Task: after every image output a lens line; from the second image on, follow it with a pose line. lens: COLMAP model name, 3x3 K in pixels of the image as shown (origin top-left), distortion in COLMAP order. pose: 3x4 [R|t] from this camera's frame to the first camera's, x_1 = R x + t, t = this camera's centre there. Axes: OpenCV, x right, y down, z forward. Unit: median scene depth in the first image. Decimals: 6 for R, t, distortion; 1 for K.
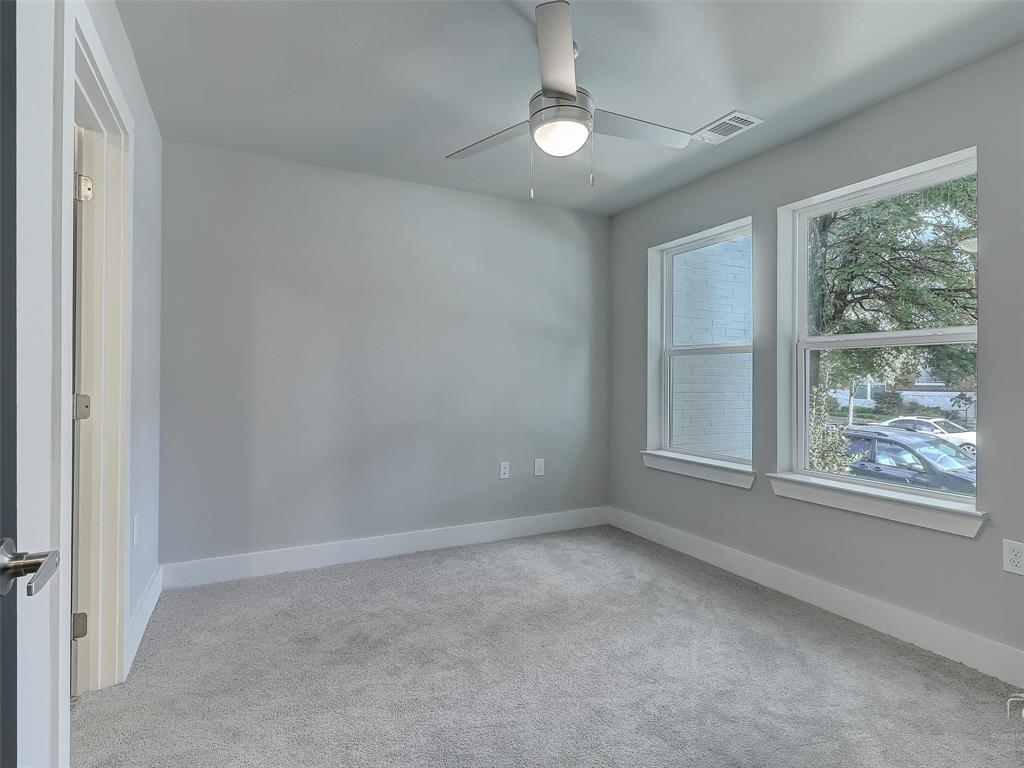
lens RADIAL K [[556.9, 0, 509.7], [0, 556.9, 378.6], [0, 0, 1]] dist [0.024717, 0.000918]
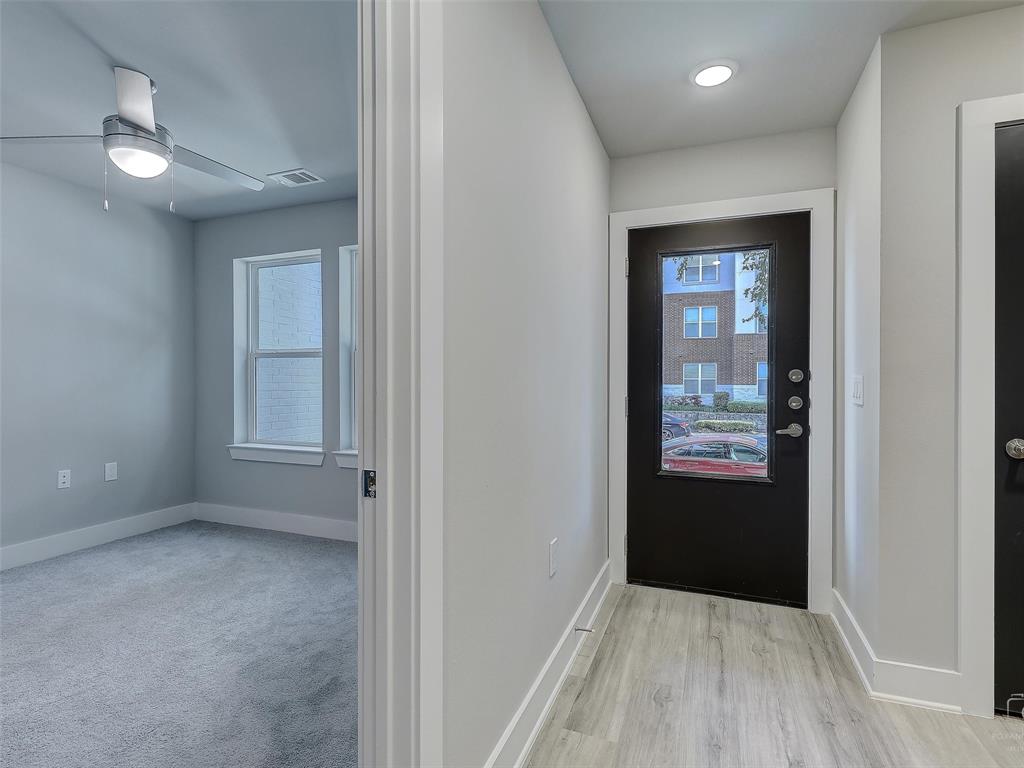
lens RADIAL K [[529.7, 0, 507.4], [0, 529.7, 382.8], [0, 0, 1]] dist [0.000979, -0.000762]
pose [[0.760553, -0.009335, 0.649209, -0.028187], [0.003717, 0.999943, 0.010024, 0.000139], [-0.649265, -0.005211, 0.760544, -0.200596]]
